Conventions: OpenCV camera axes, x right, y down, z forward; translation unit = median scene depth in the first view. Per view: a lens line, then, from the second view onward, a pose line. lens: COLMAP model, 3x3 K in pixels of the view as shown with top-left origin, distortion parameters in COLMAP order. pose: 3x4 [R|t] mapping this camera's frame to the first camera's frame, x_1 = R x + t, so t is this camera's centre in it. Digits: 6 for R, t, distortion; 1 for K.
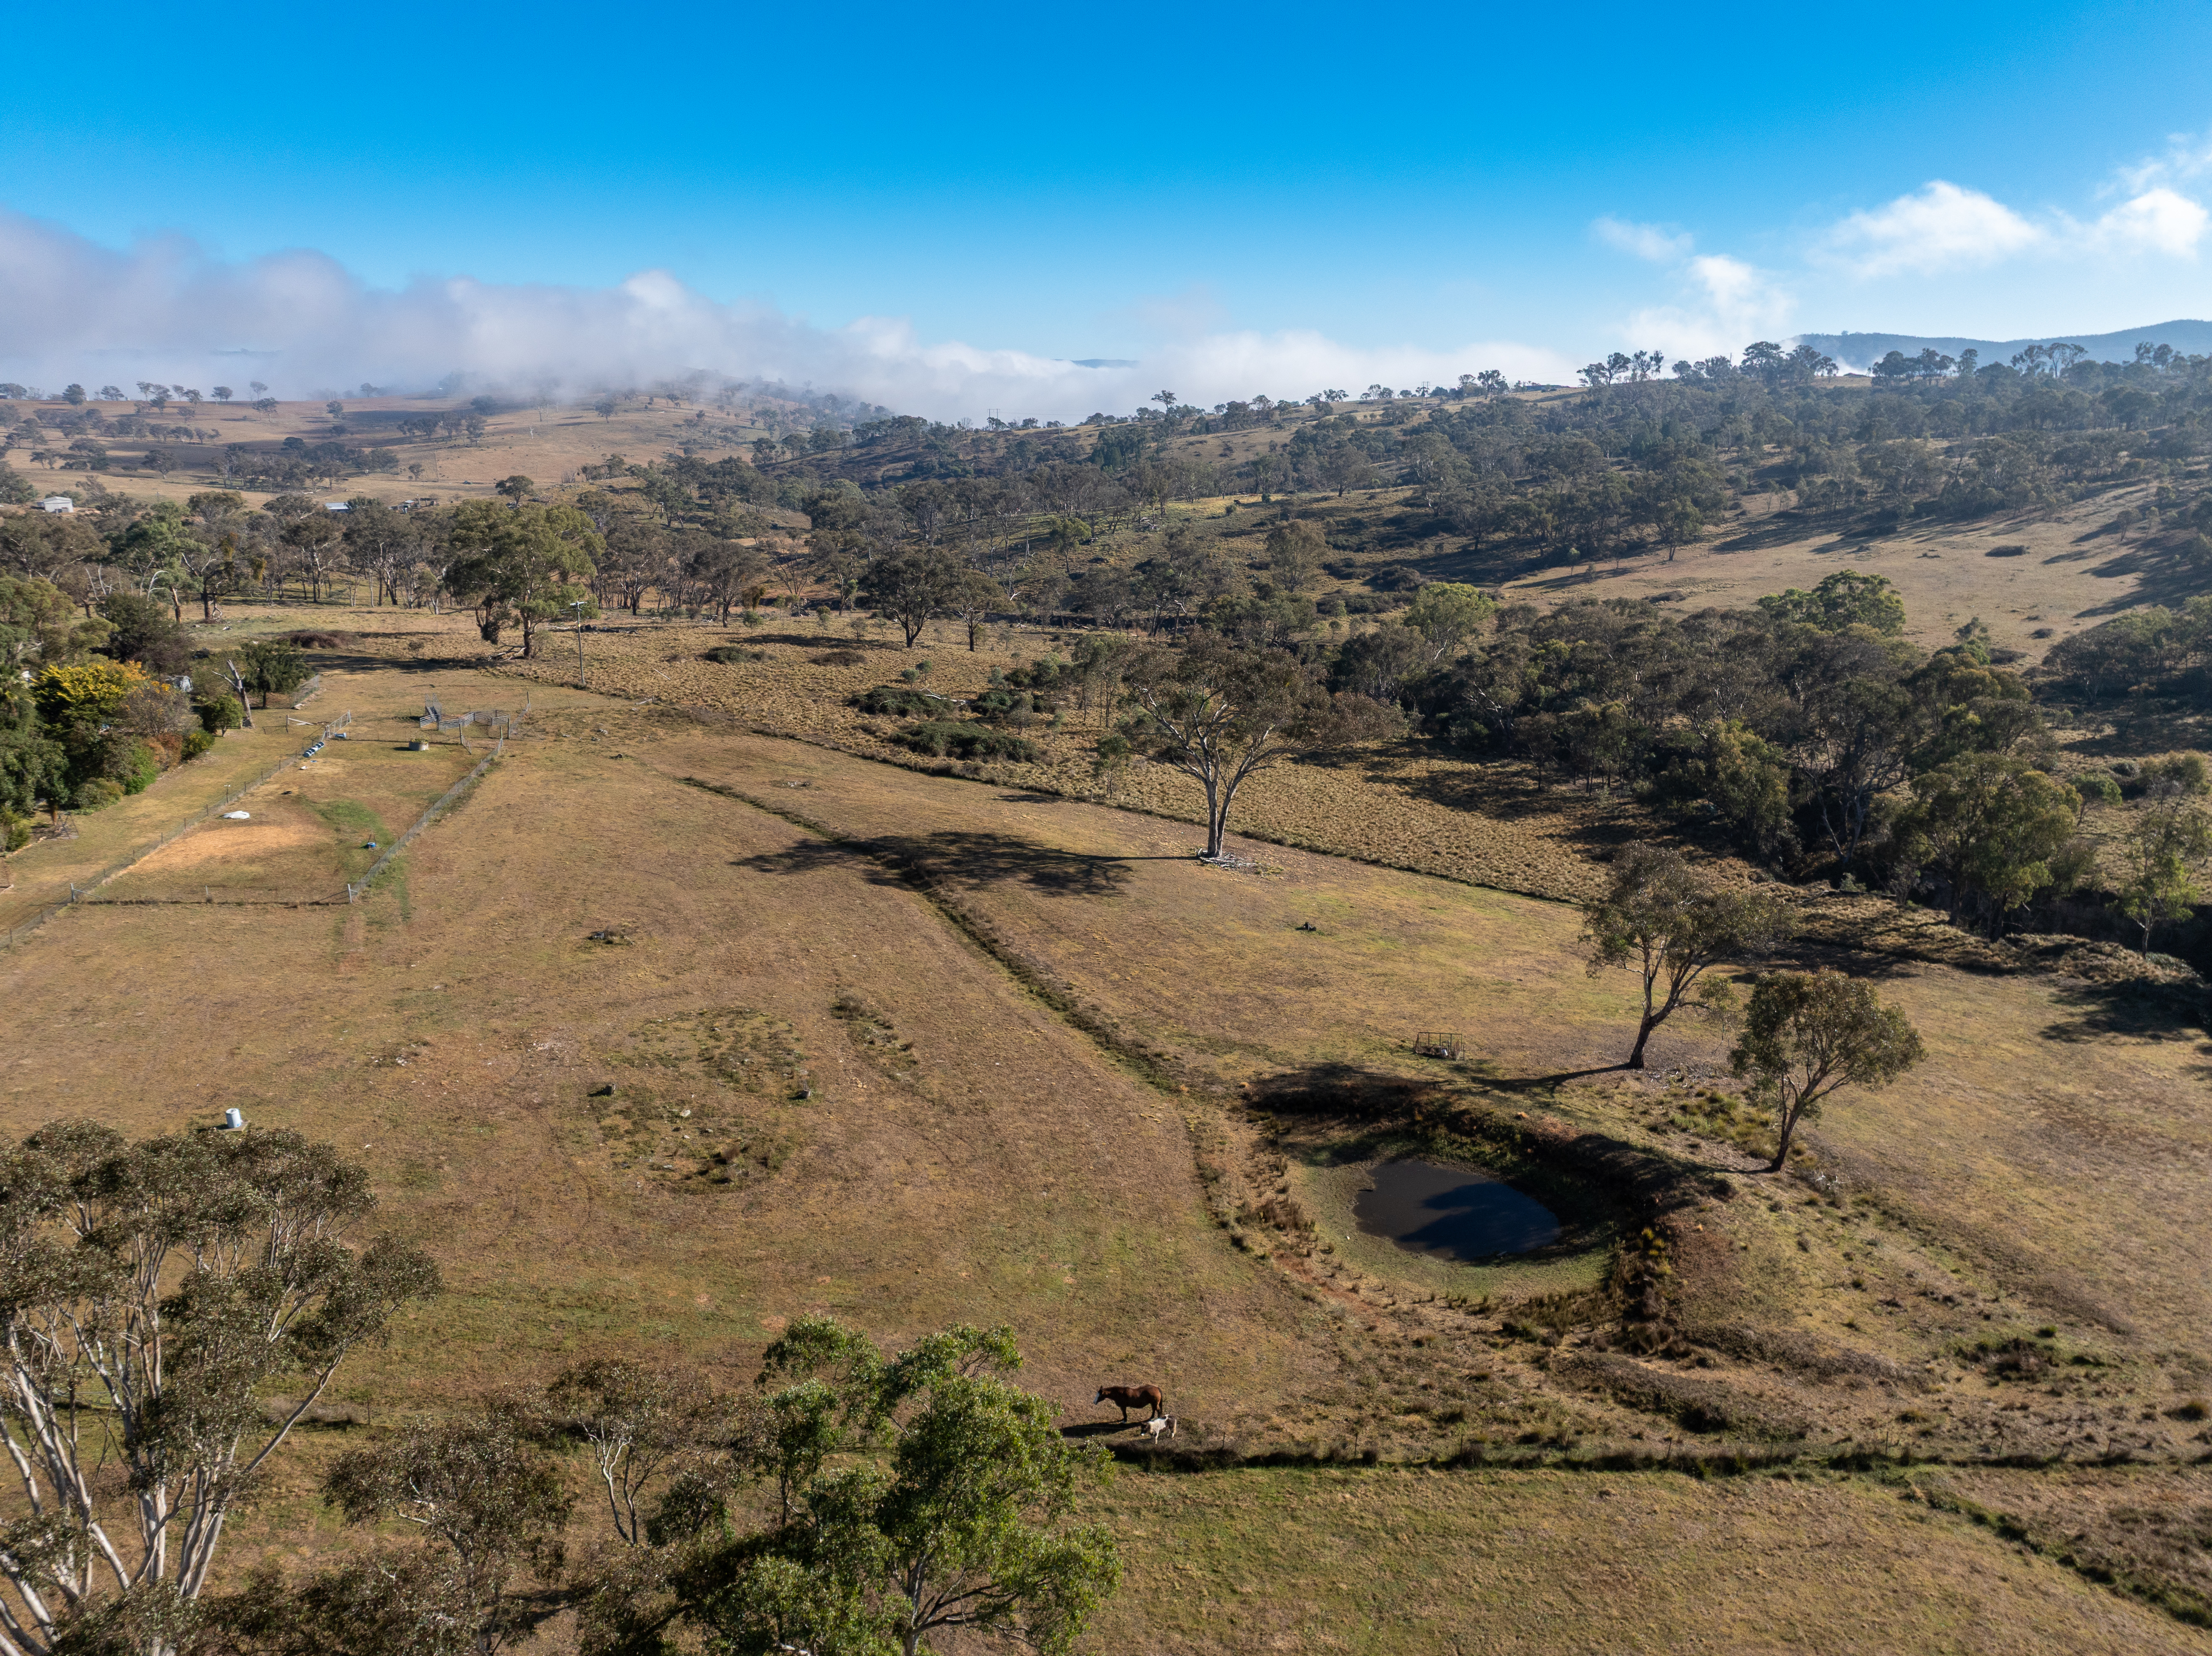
lens RADIAL K [[1587.1, 0, 1118.5], [0, 1587.1, 816.0], [0, 0, 1]] dist [-0.056523, 0.024644]
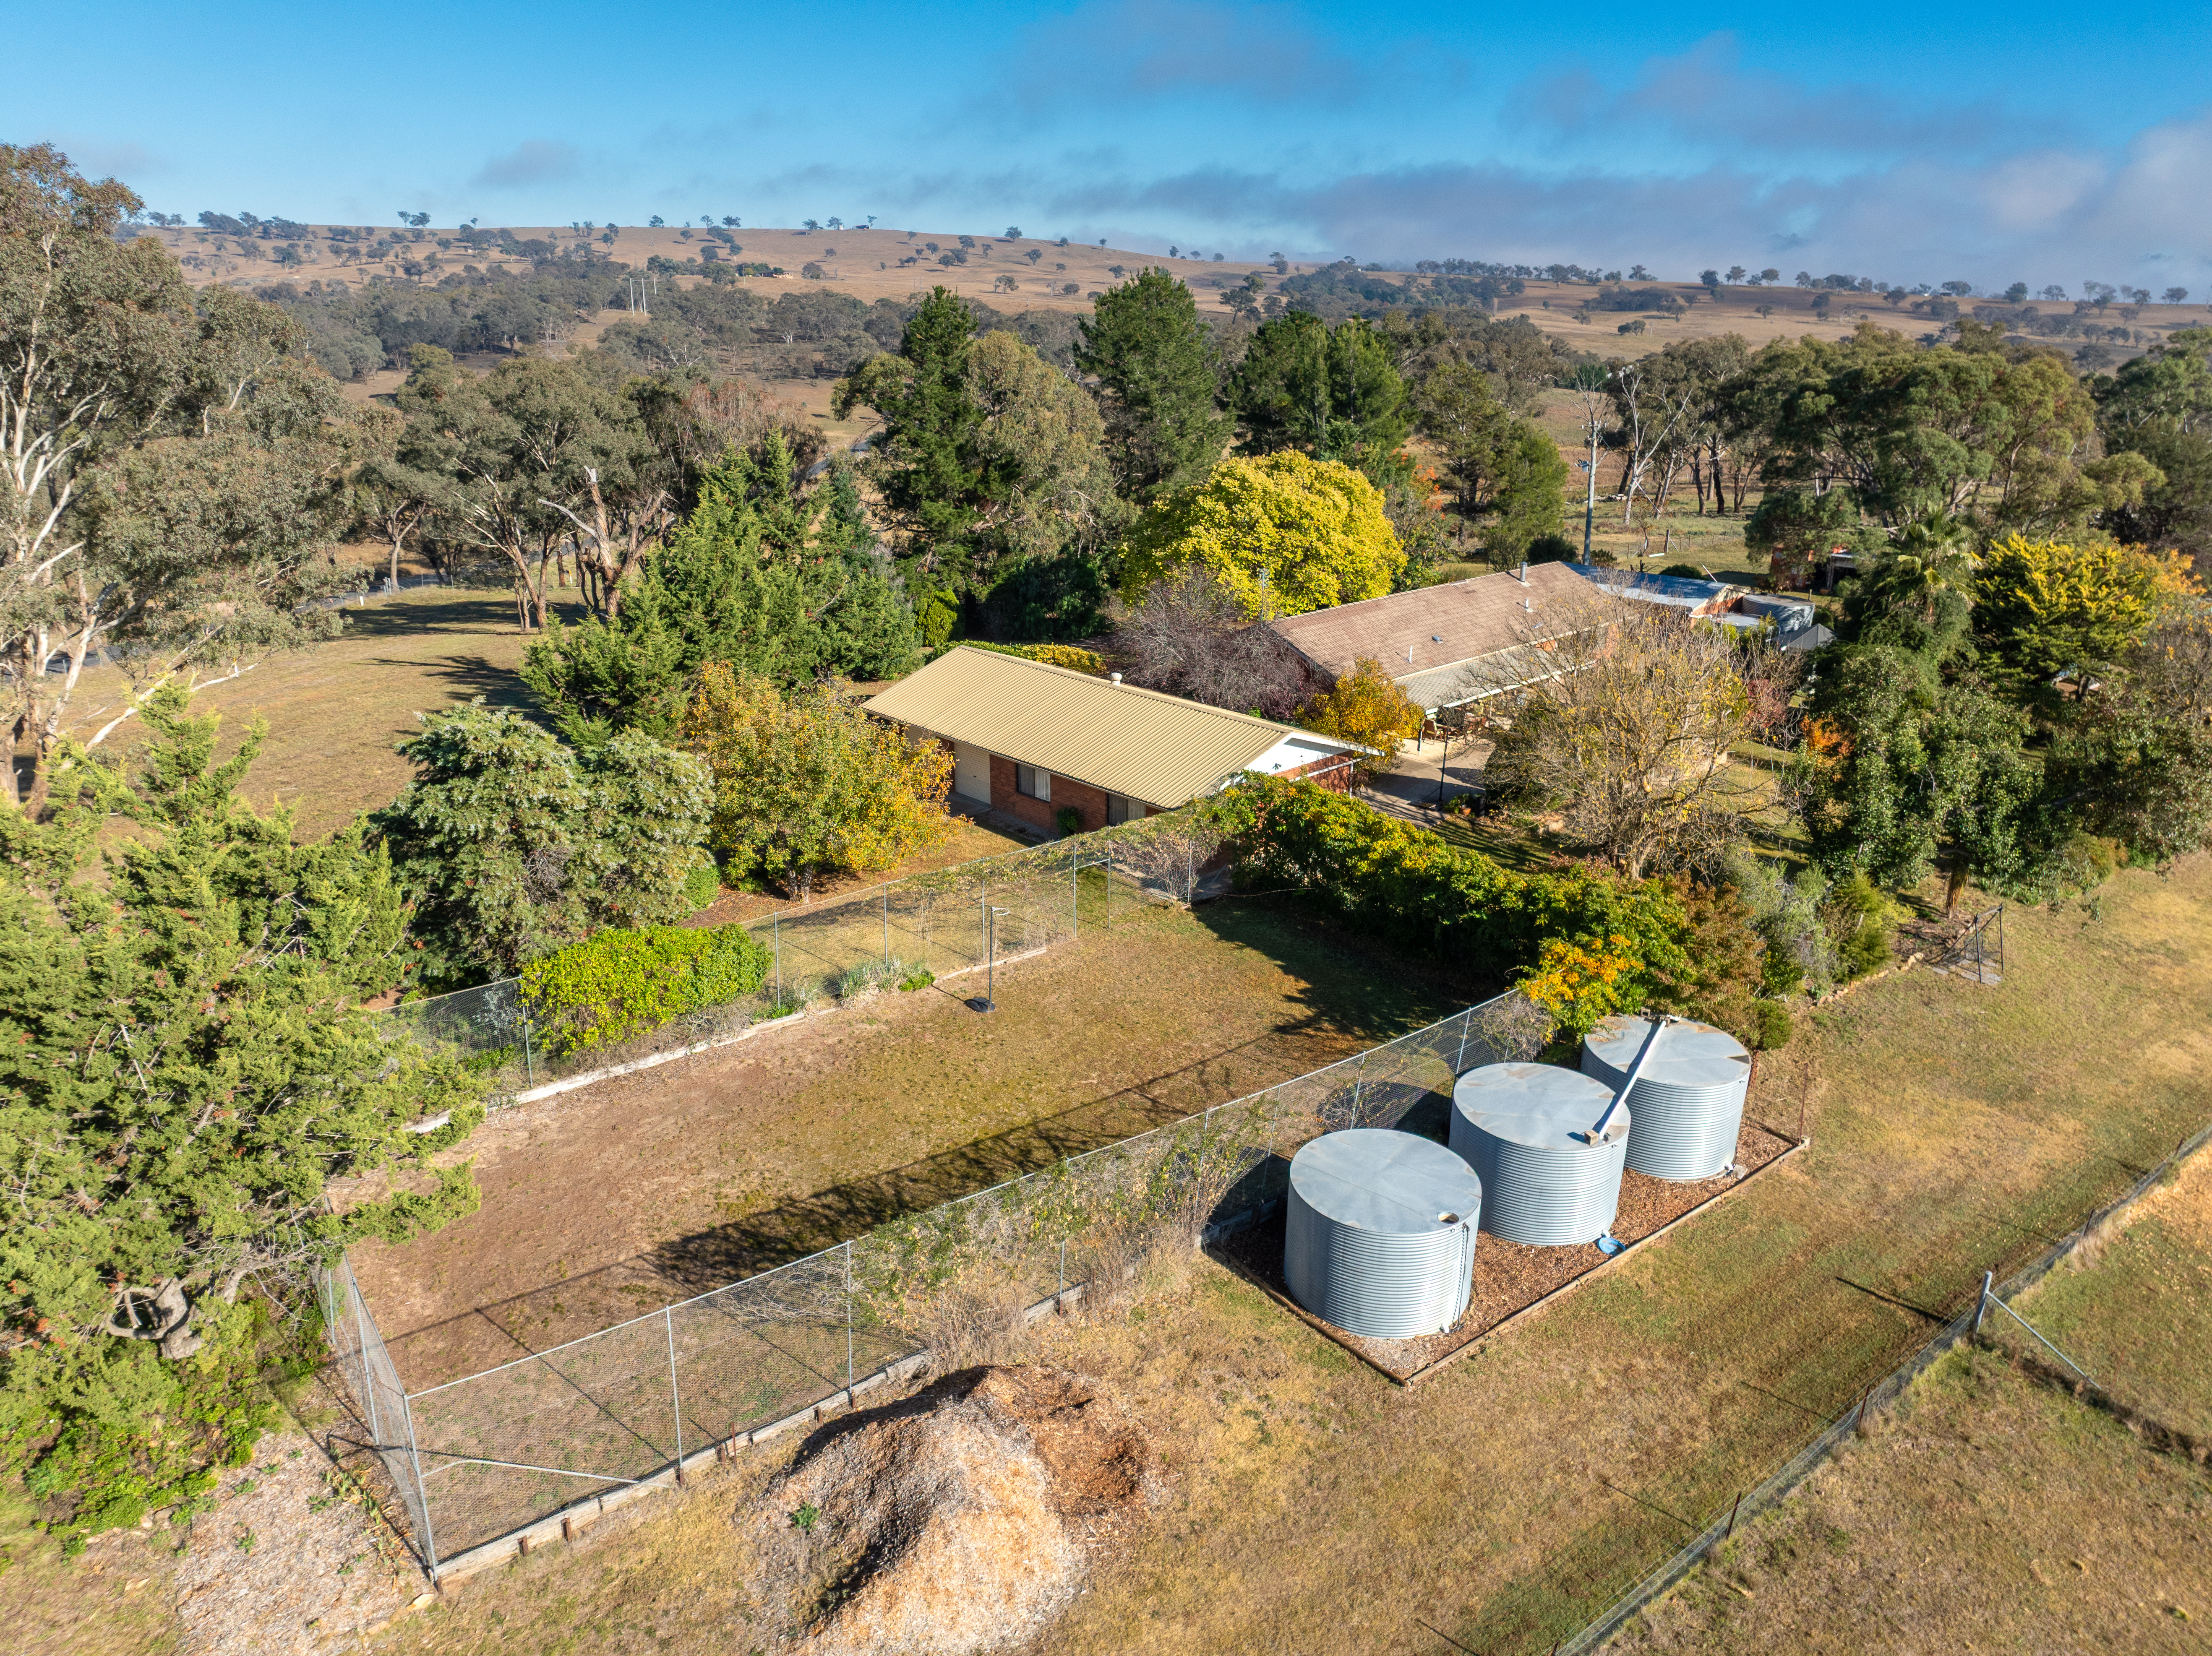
lens RADIAL K [[1589.3, 0, 1106.0], [0, 1589.3, 828.0], [0, 0, 1]] dist [-0.042754, 0.000902]
pose [[0.474012, 0.280852, -0.834527, -0.134690], [-0.233396, 0.953942, 0.188471, -0.011978], [0.849023, 0.105437, 0.517729, 0.178473]]
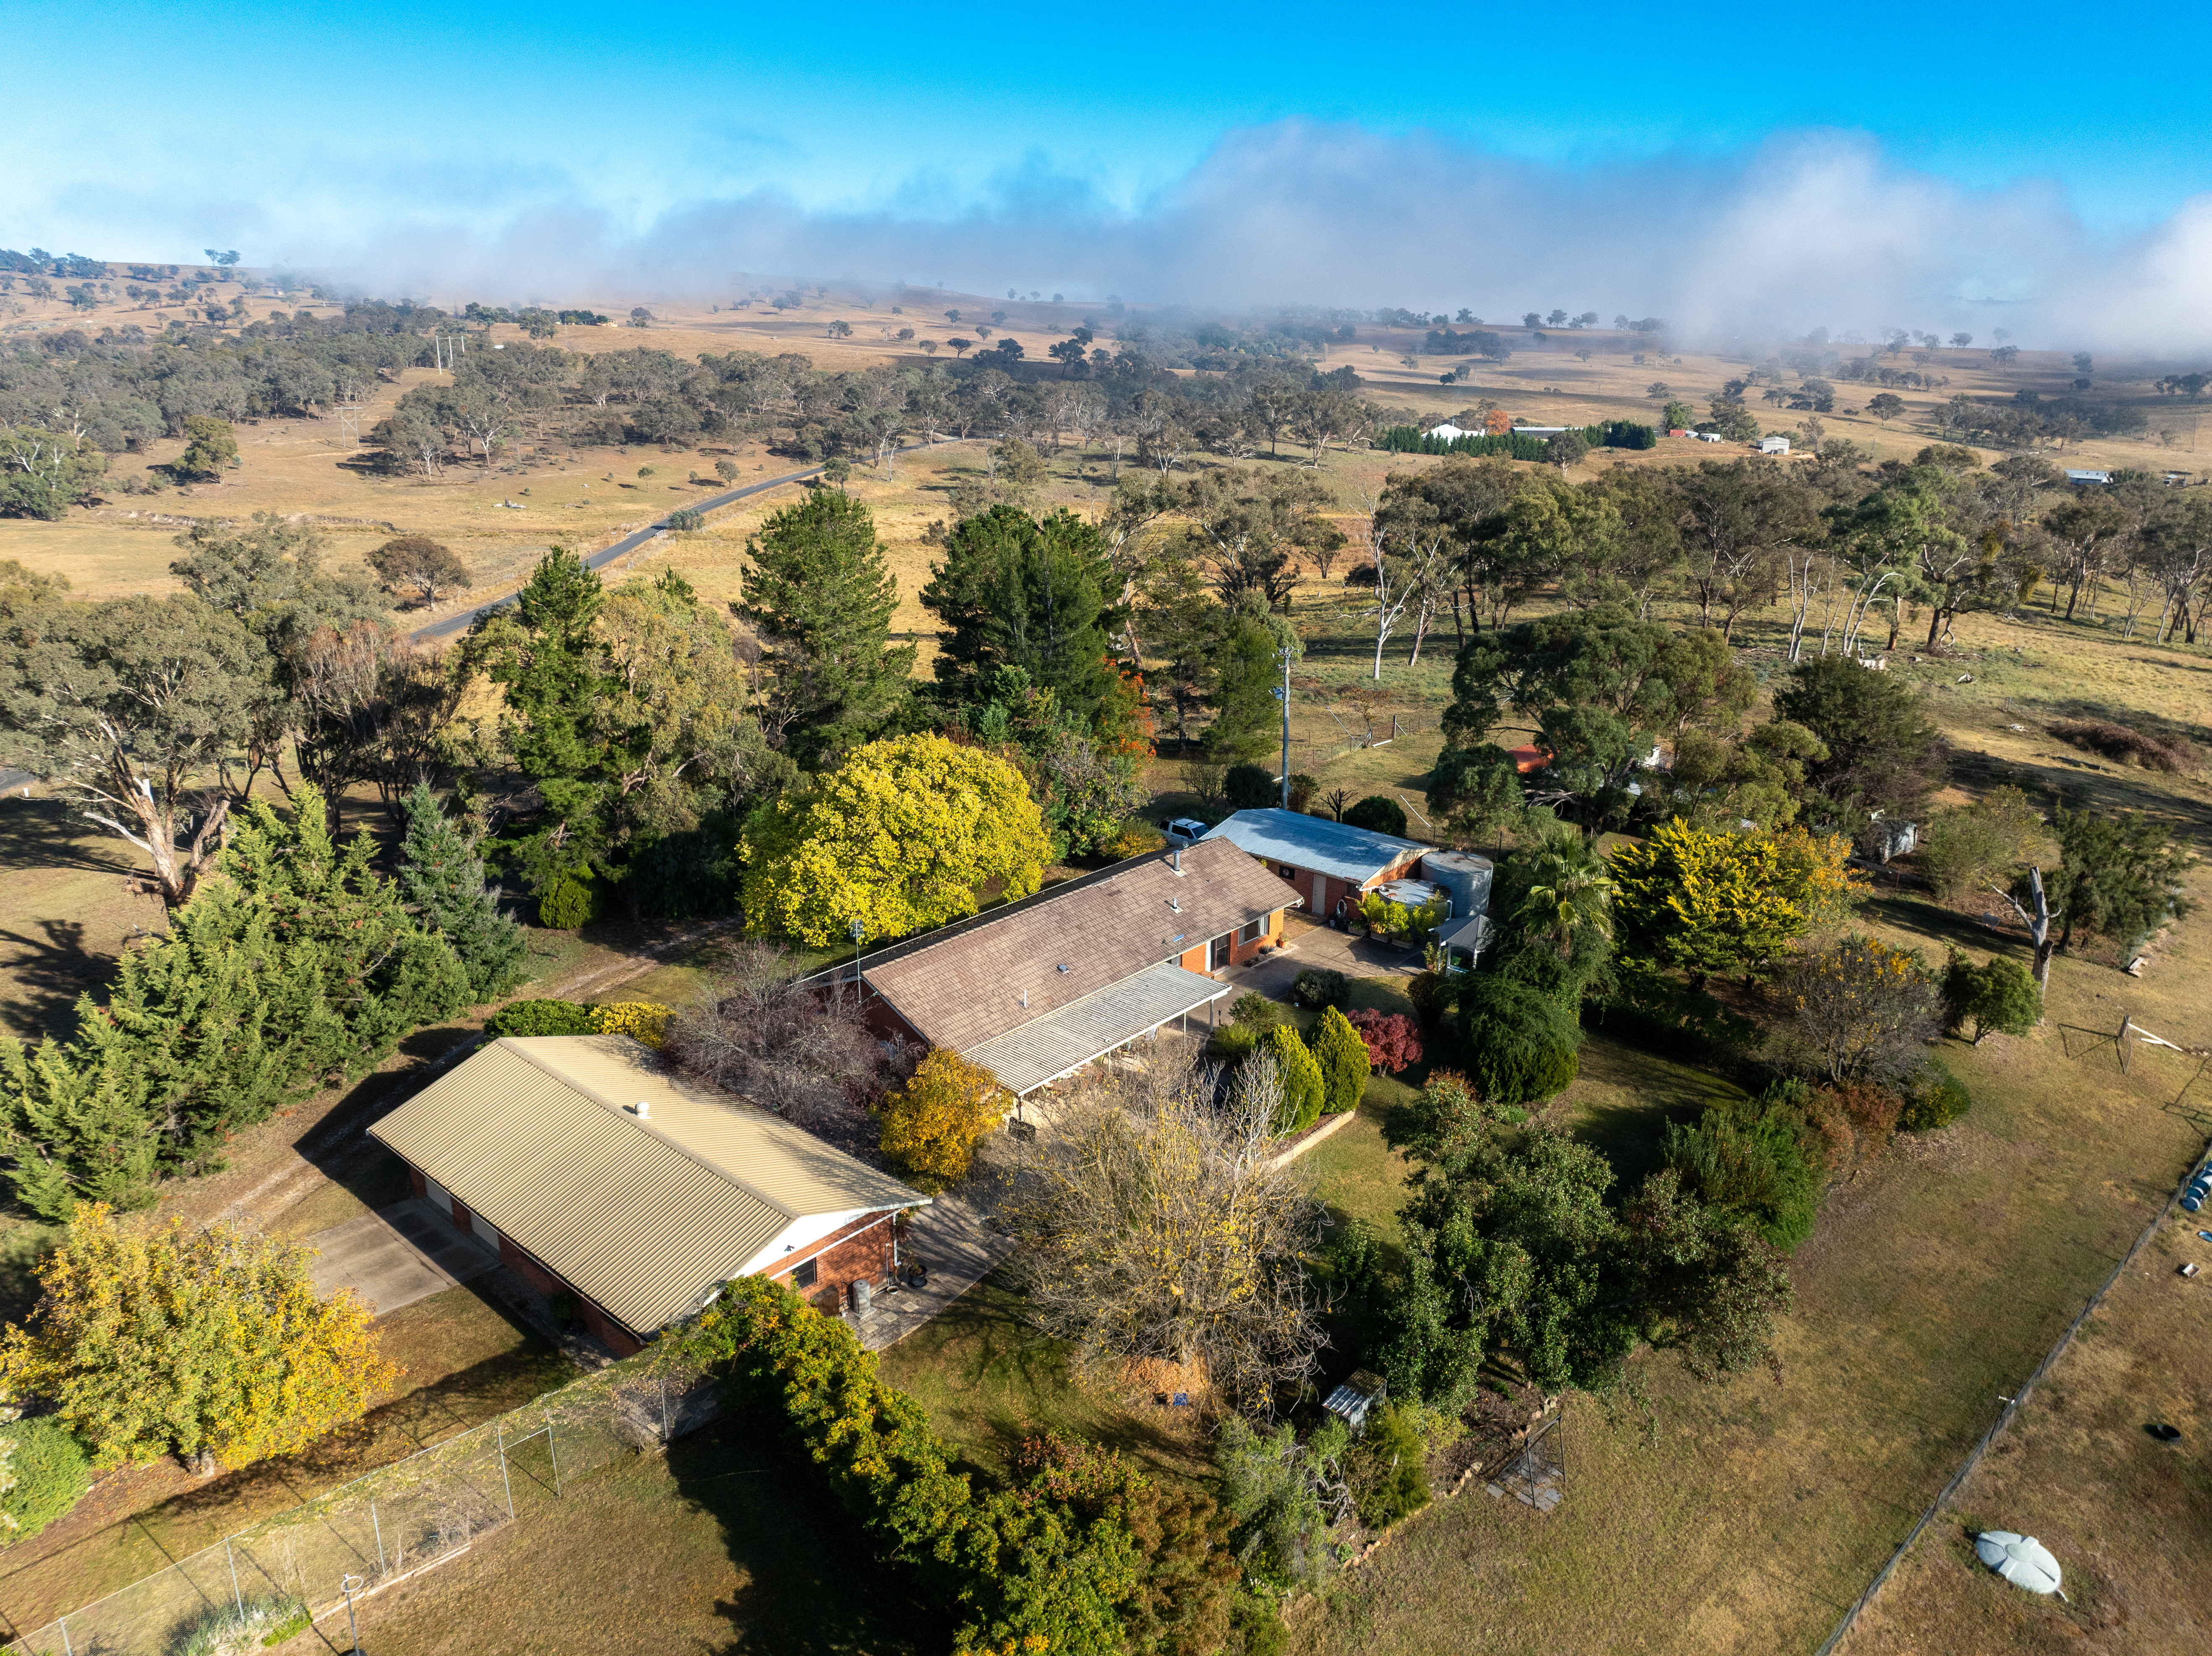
lens RADIAL K [[1587.1, 0, 1118.5], [0, 1587.1, 816.0], [0, 0, 1]] dist [-0.056523, 0.024644]
pose [[0.557842, 0.249386, -0.791593, -0.140669], [-0.226343, 0.963346, 0.143989, -0.045034], [0.798487, 0.098849, 0.593841, 0.202597]]
